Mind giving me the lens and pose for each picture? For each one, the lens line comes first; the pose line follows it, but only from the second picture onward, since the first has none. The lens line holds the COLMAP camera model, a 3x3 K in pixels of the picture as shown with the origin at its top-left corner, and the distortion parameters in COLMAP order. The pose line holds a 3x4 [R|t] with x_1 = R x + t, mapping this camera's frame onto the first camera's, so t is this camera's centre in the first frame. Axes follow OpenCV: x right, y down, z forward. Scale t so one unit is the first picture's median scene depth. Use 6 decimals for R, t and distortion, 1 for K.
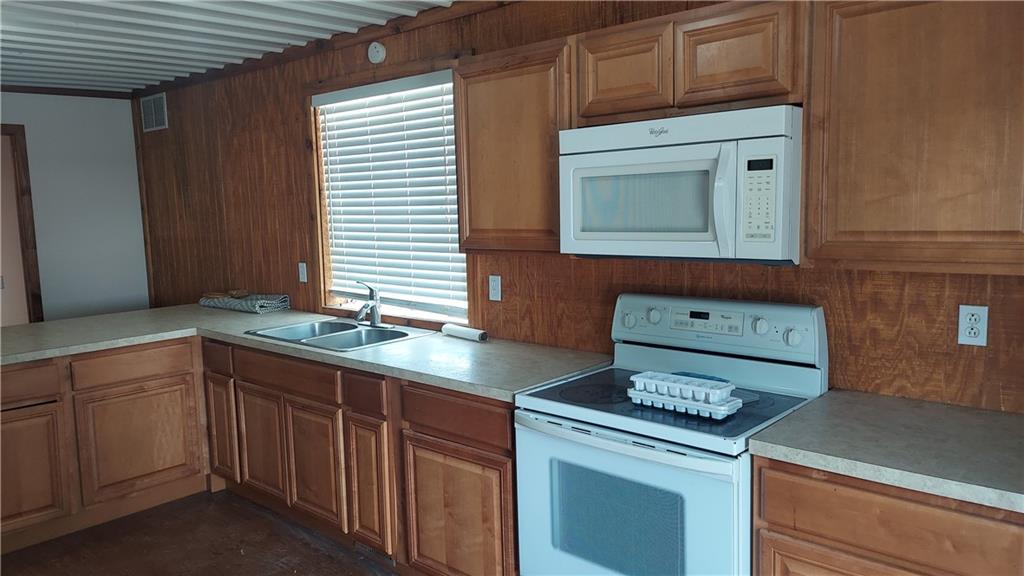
lens RADIAL K [[729.3, 0, 512.0], [0, 729.3, 288.0], [0, 0, 1]] dist [0.083683, -0.106065]
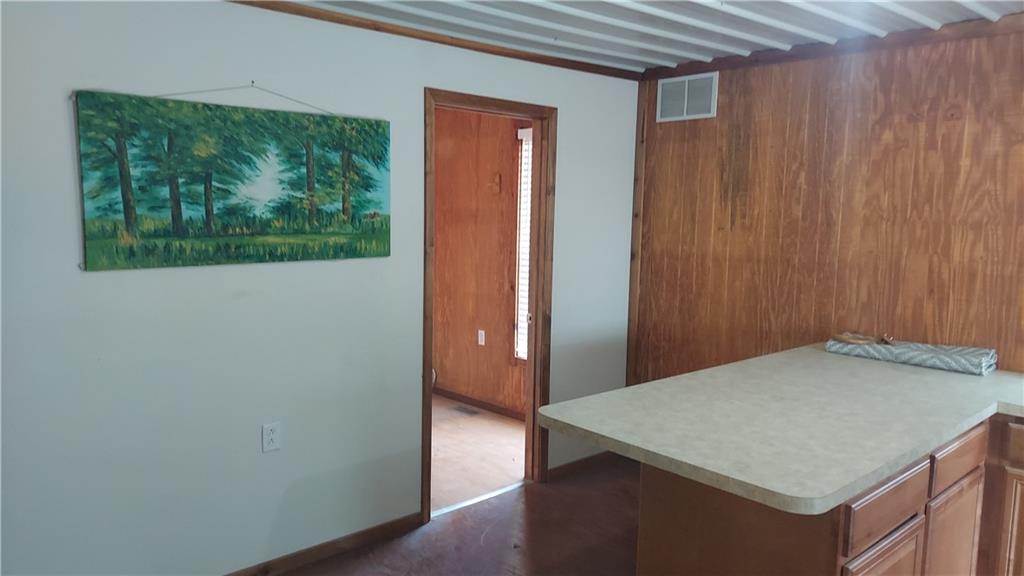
lens RADIAL K [[729.3, 0, 512.0], [0, 729.3, 288.0], [0, 0, 1]] dist [0.083683, -0.106065]
pose [[0.994187, 0.055775, -0.092092, -0.638077], [-0.056373, 0.998402, -0.003904, -0.018793], [0.091727, 0.009073, 0.995743, 0.209001]]
